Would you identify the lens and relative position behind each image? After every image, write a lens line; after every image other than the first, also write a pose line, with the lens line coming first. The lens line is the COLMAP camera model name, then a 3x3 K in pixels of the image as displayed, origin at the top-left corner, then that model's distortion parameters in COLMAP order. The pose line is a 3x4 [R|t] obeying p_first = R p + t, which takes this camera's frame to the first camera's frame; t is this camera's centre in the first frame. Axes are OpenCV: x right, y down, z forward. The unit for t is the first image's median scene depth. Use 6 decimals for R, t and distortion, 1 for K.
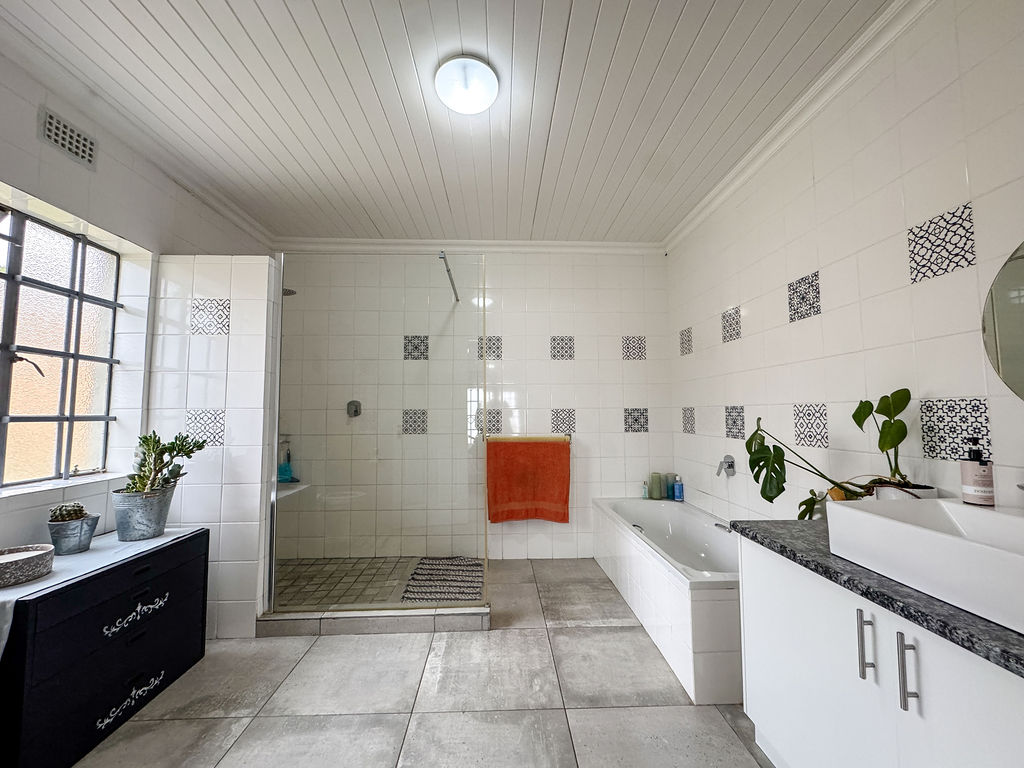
lens RADIAL K [[407.3, 0, 511.9], [0, 407.3, 385.5], [0, 0, 1]] dist [-0.002109, 0.000294]
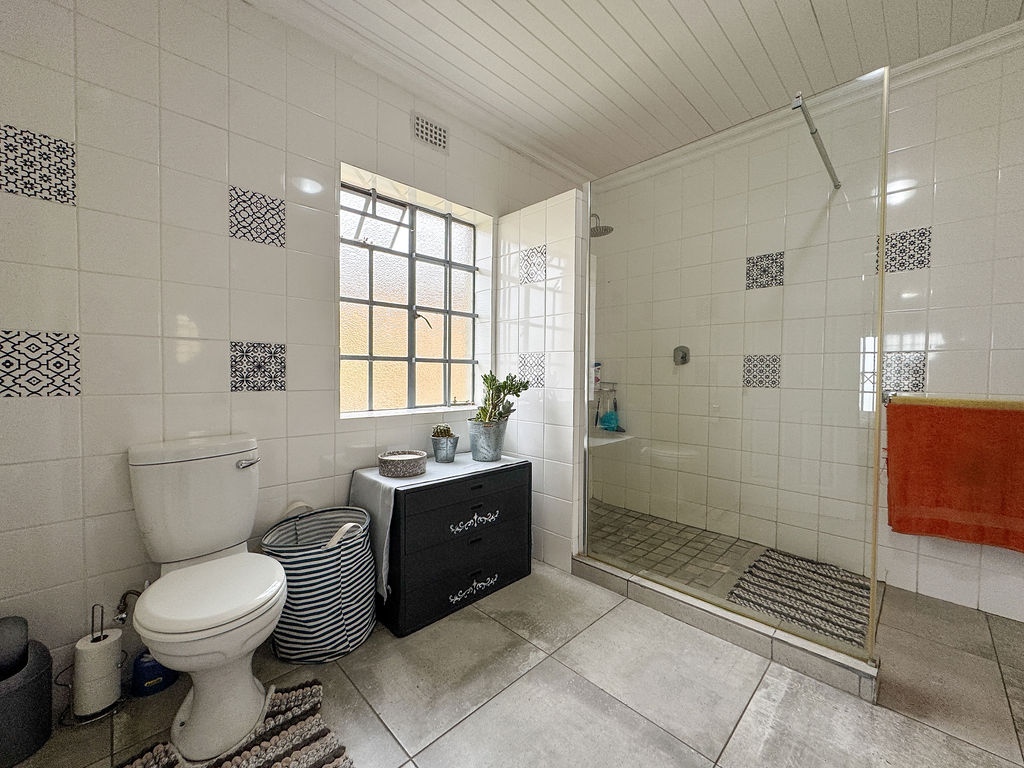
lens RADIAL K [[407.3, 0, 511.9], [0, 407.3, 385.5], [0, 0, 1]] dist [-0.002109, 0.000294]
pose [[0.673479, 0.032690, -0.738483, 0.013261], [0.040187, 0.995925, 0.080736, 0.057774], [0.738113, -0.084051, 0.669421, 0.247240]]
